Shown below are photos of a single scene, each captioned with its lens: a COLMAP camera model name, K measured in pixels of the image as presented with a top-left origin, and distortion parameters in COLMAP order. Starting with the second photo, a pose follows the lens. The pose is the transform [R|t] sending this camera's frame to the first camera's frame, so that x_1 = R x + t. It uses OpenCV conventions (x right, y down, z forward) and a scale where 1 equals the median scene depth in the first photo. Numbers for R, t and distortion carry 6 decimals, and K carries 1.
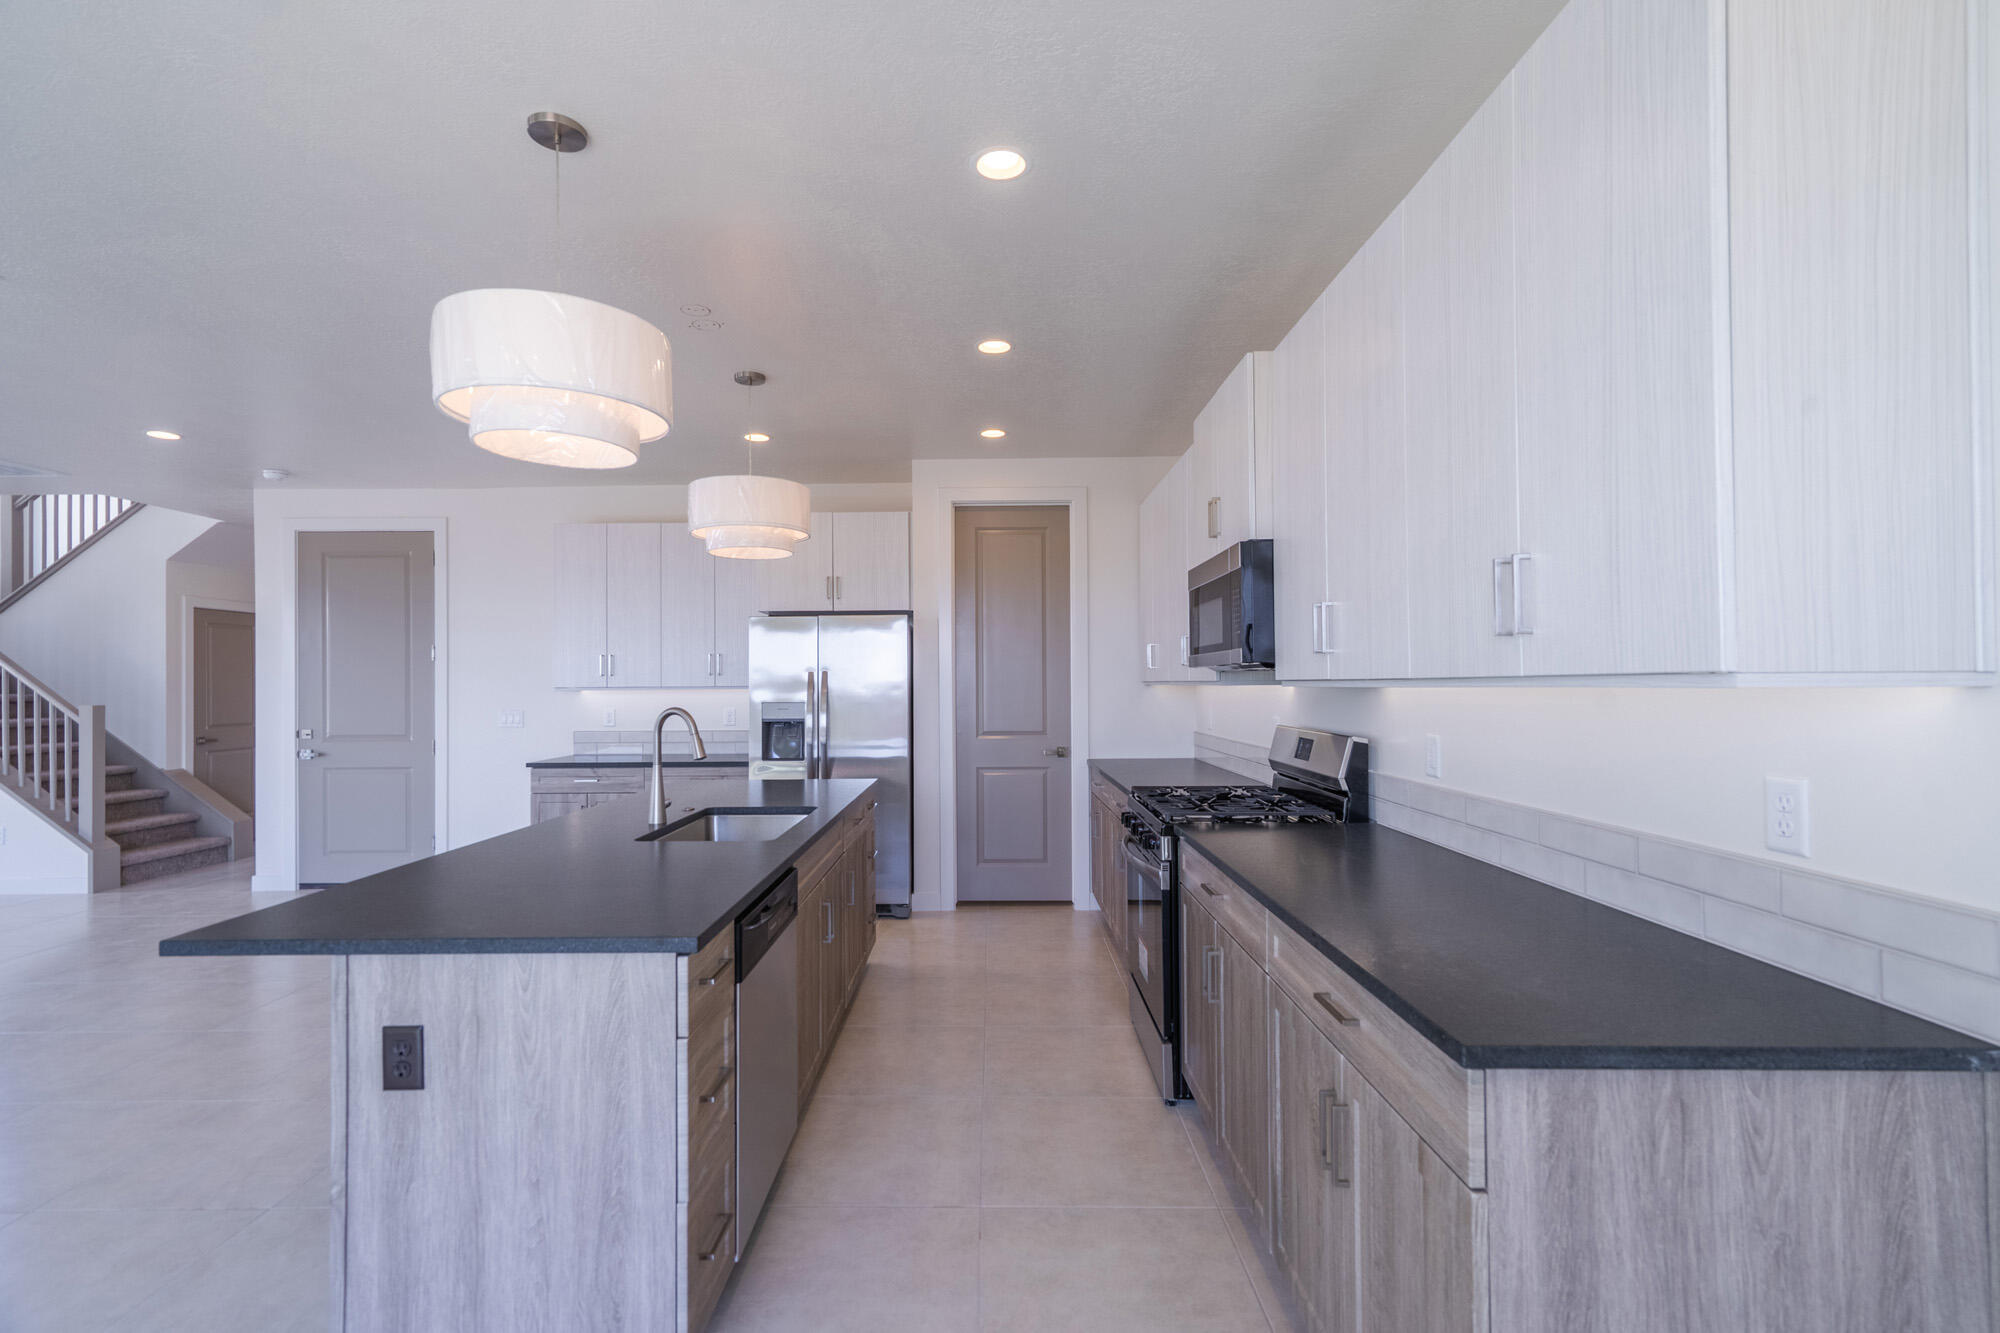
lens RADIAL K [[972.1, 0, 1032.1], [0, 972.1, 678.4], [0, 0, 1]] dist [0.008329, 0.000472]
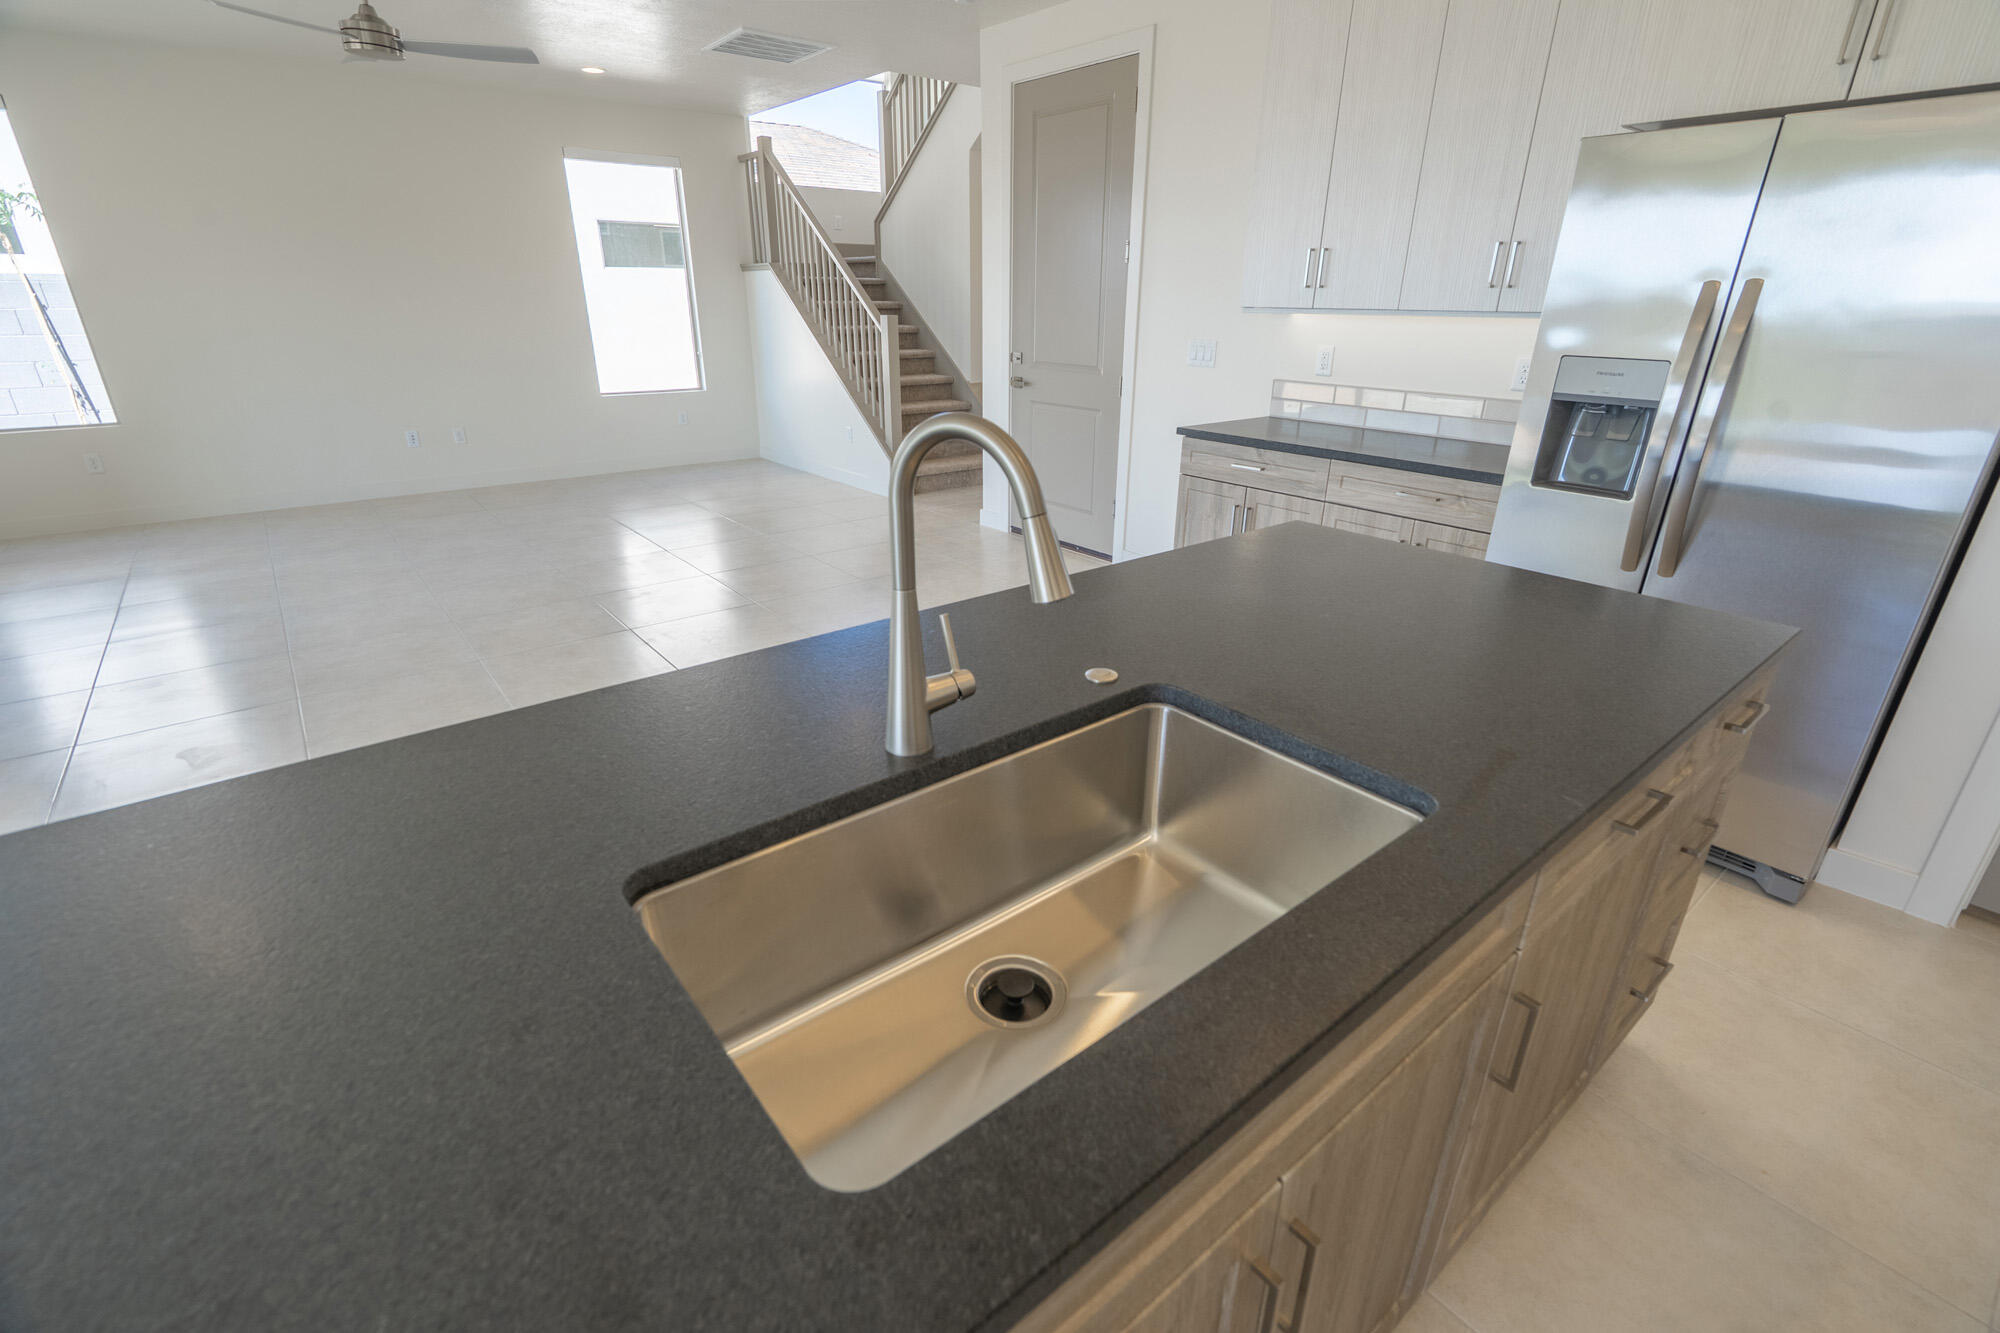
lens RADIAL K [[922.0, 0, 995.2], [0, 922.0, 687.0], [0, 0, 1]] dist [-0.000928, -0.000252]
pose [[0.618291, 0.317480, -0.718973, -0.085204], [-0.002098, 0.915447, 0.402433, -0.005418], [0.785946, -0.247312, 0.566679, 0.514798]]
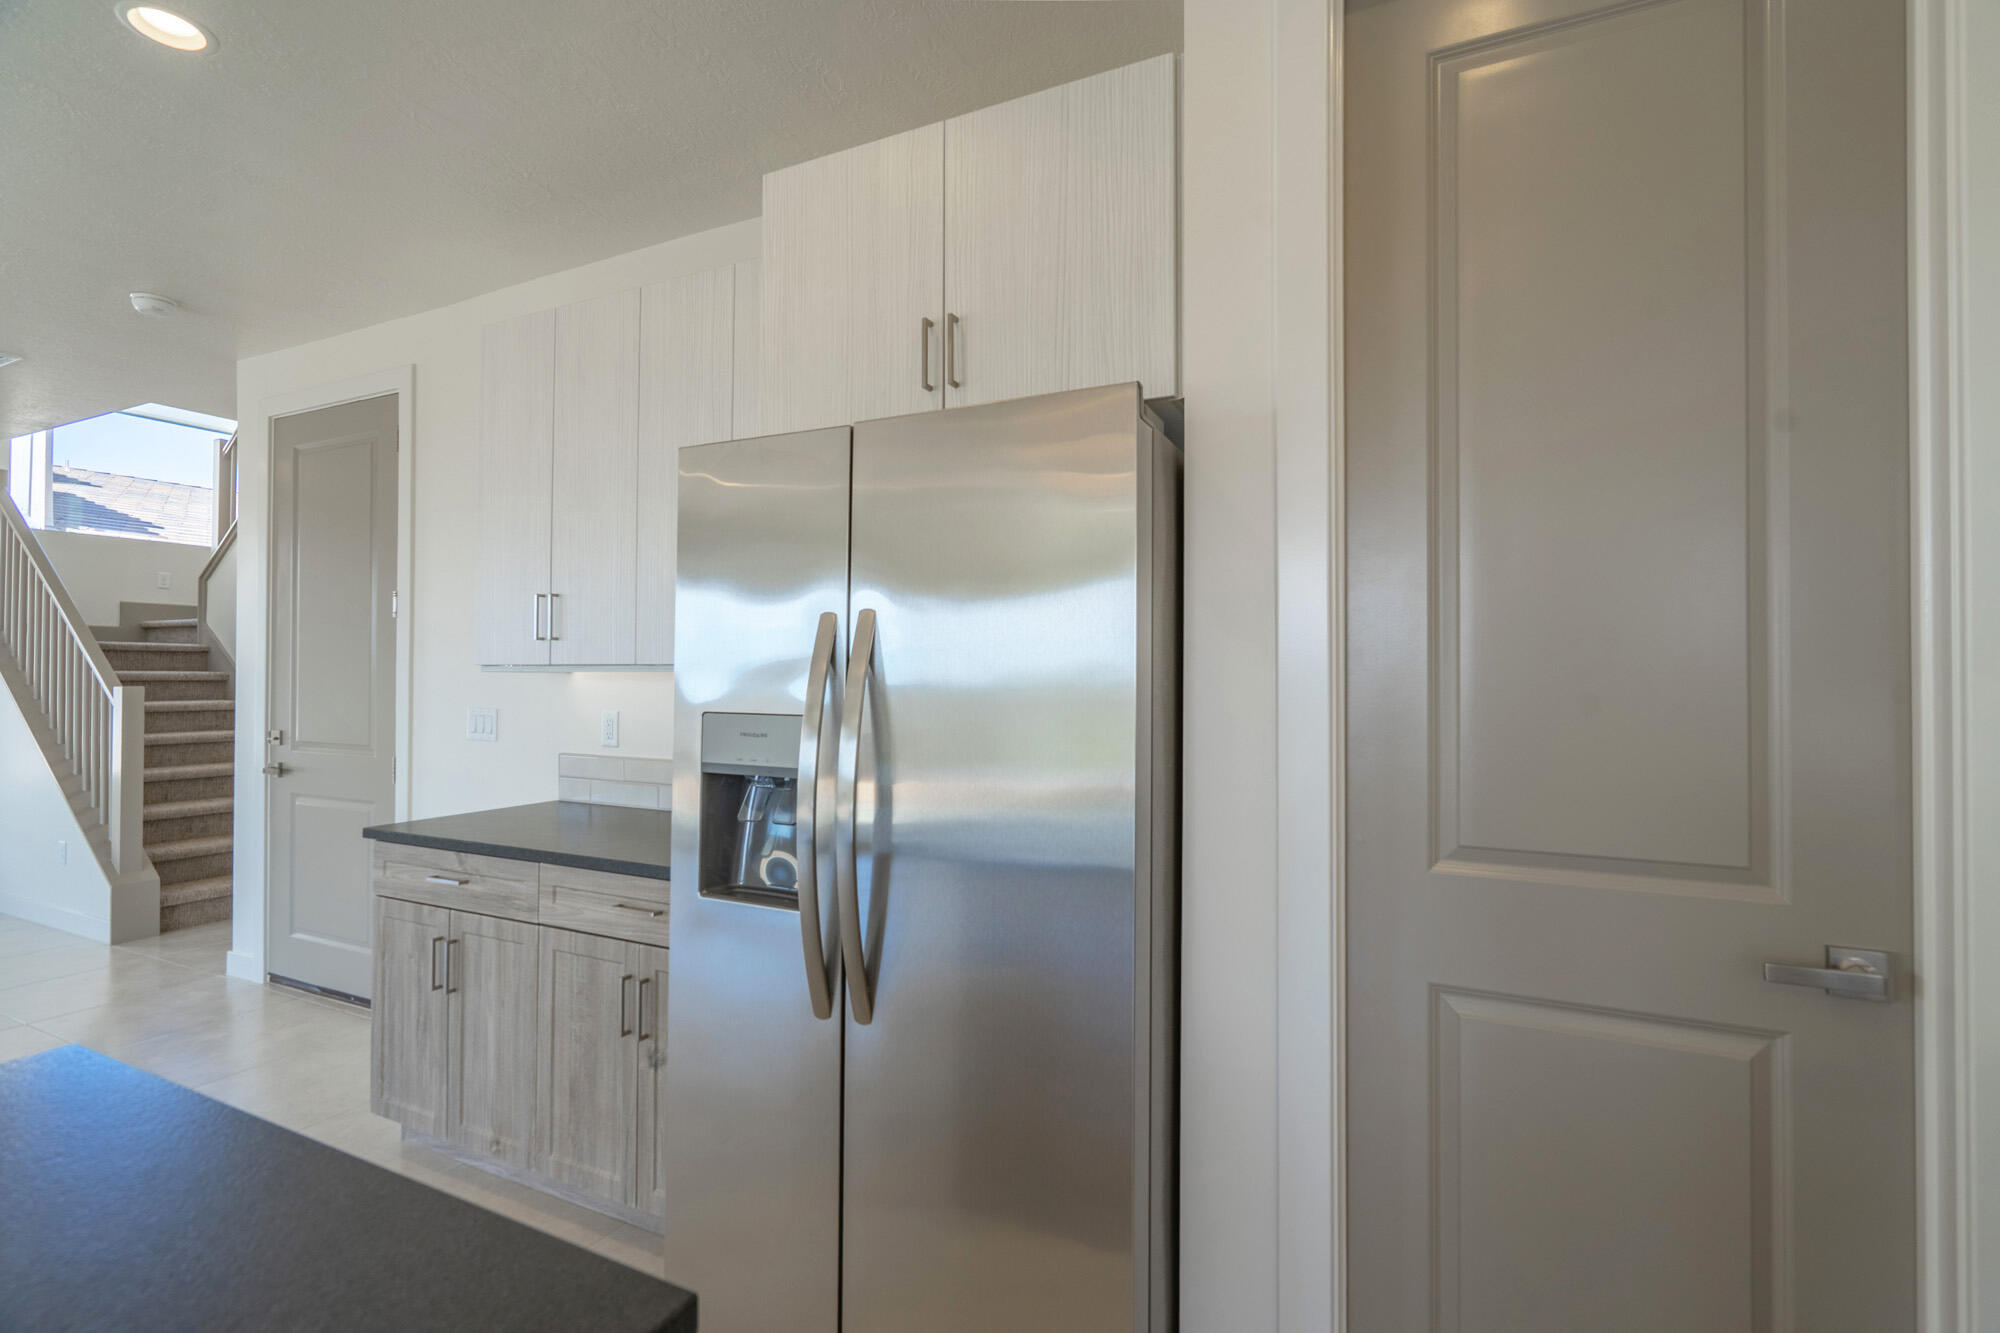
lens RADIAL K [[900.4, 0, 1048.2], [0, 900.4, 656.2], [0, 0, 1]] dist [-0.001541, -0.000124]
pose [[0.909157, -0.000484, -0.416452, -0.052546], [-0.002510, 0.999975, -0.006642, 0.008284], [0.416445, 0.007084, 0.909133, 0.778805]]
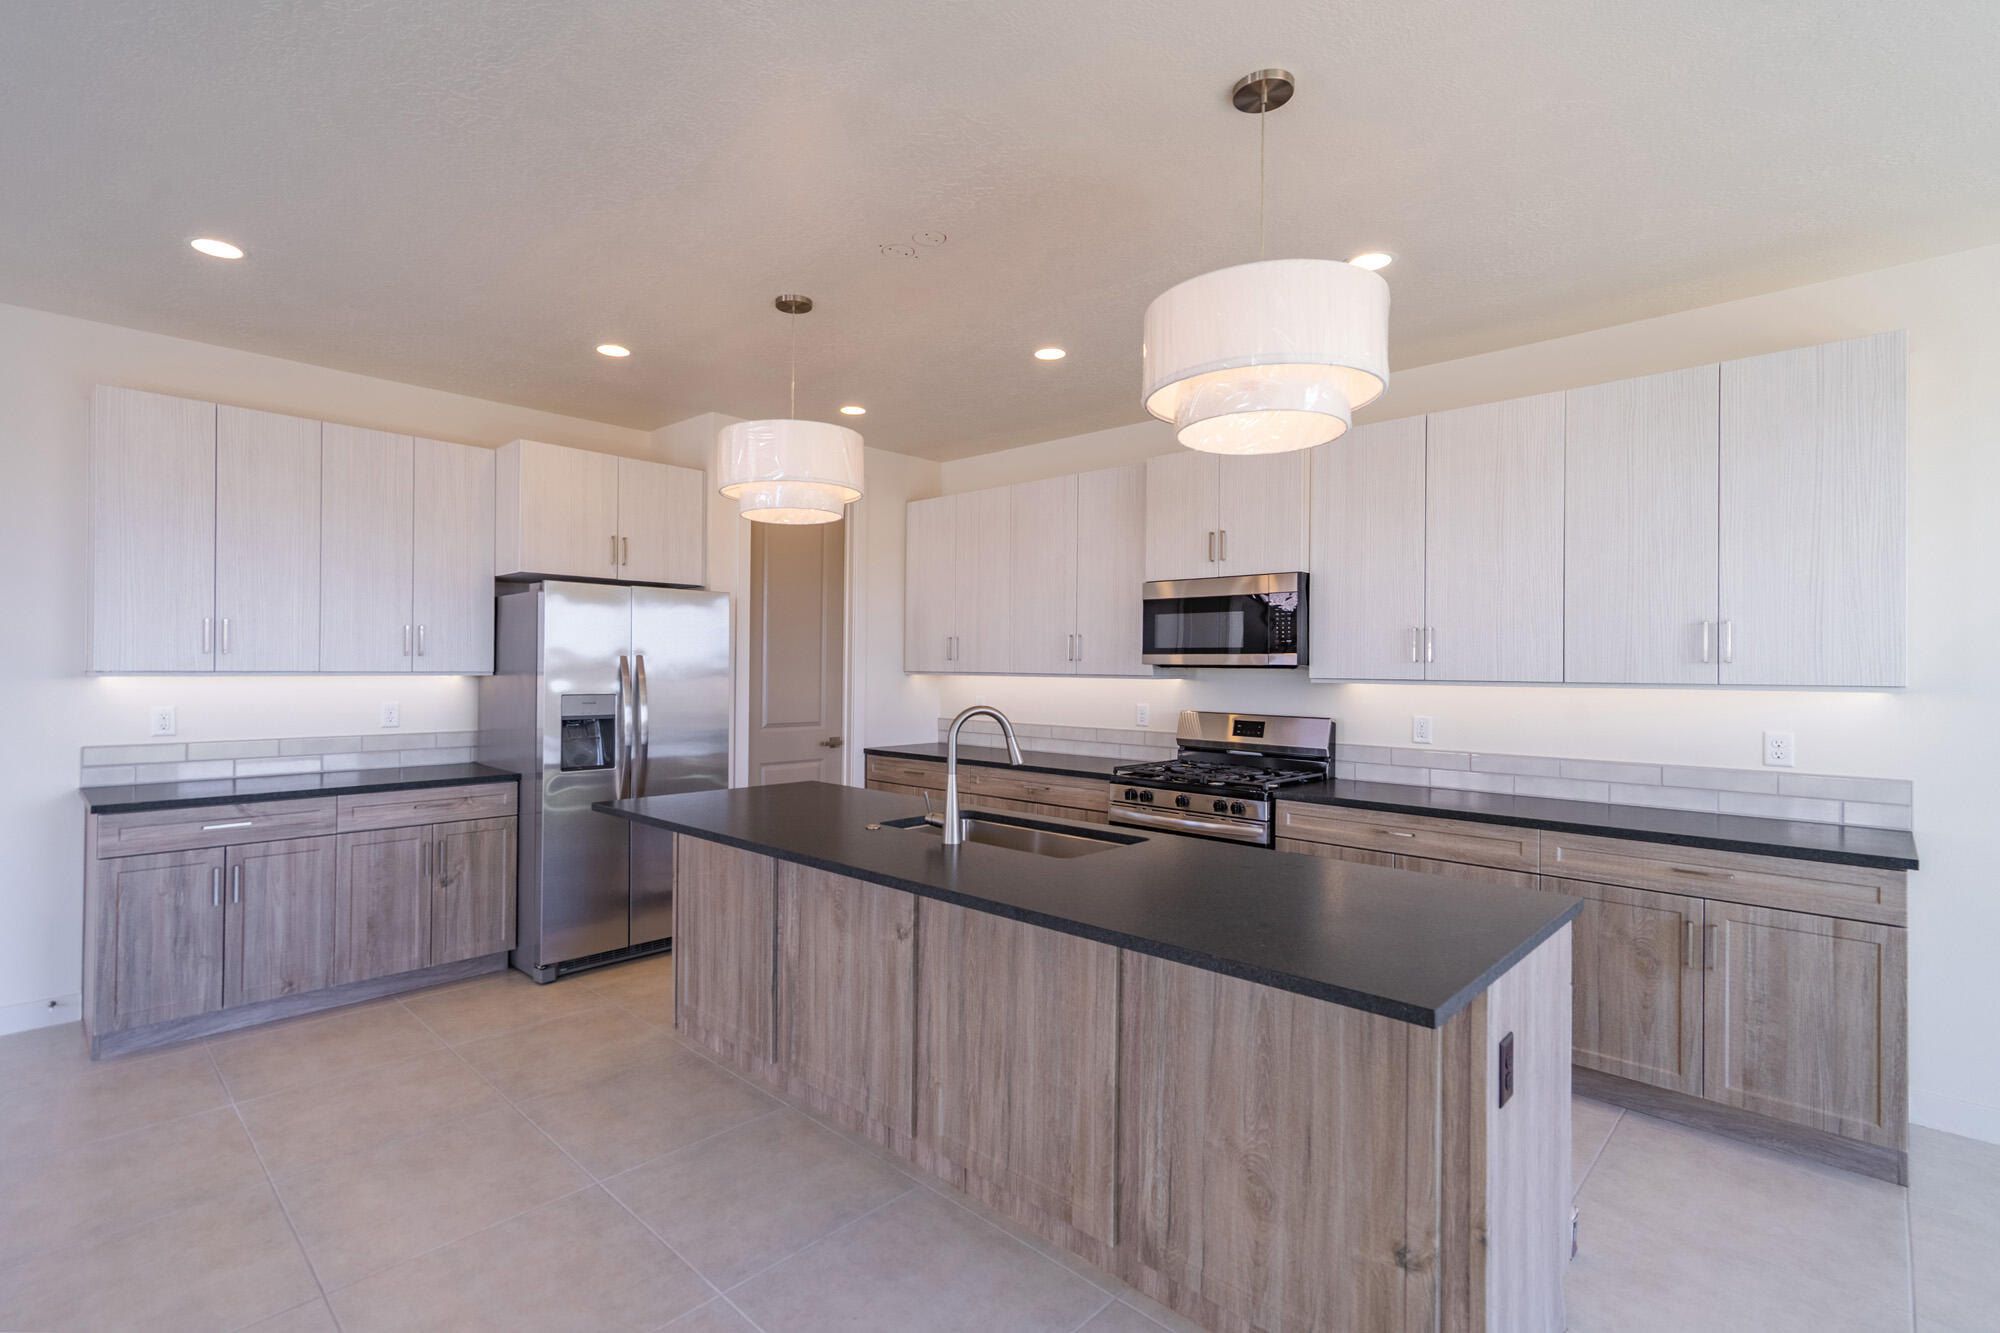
lens RADIAL K [[952.0, 0, 971.8], [0, 952.0, 666.1], [0, 0, 1]] dist [0.009039, 0.000376]
pose [[0.679084, 0.012689, 0.733951, -0.605943], [-0.018307, 0.999832, -0.000348, -0.003017], [-0.733832, -0.013200, 0.679203, 0.262513]]
